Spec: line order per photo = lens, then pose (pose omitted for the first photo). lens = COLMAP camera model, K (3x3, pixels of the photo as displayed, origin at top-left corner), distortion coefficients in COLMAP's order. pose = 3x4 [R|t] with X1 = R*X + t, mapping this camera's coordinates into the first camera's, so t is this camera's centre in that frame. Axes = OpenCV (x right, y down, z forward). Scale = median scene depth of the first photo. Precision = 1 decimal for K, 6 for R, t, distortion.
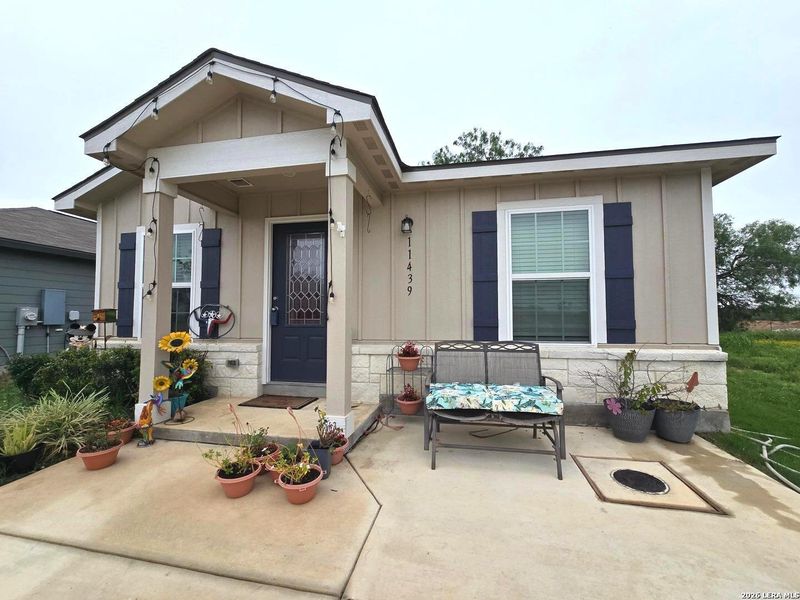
lens RADIAL K [[324.4, 0, 404.1], [0, 324.4, 300.8], [0, 0, 1]] dist [-0.002703, -0.000475]
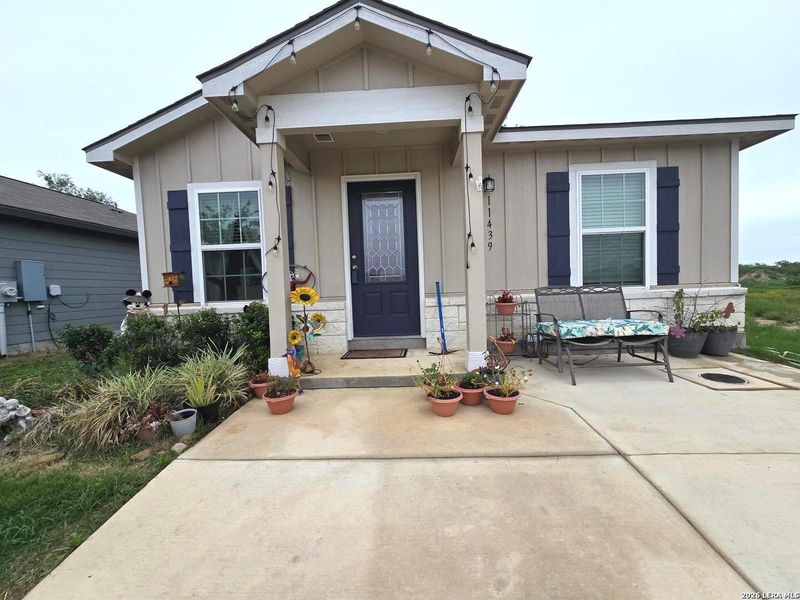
lens RADIAL K [[324.4, 0, 404.1], [0, 324.4, 300.8], [0, 0, 1]] dist [-0.002703, -0.000475]
pose [[0.986481, -0.042180, 0.158353, -0.537511], [0.028470, 0.995725, 0.087870, 0.057573], [-0.161383, -0.082174, 0.983465, -0.051414]]
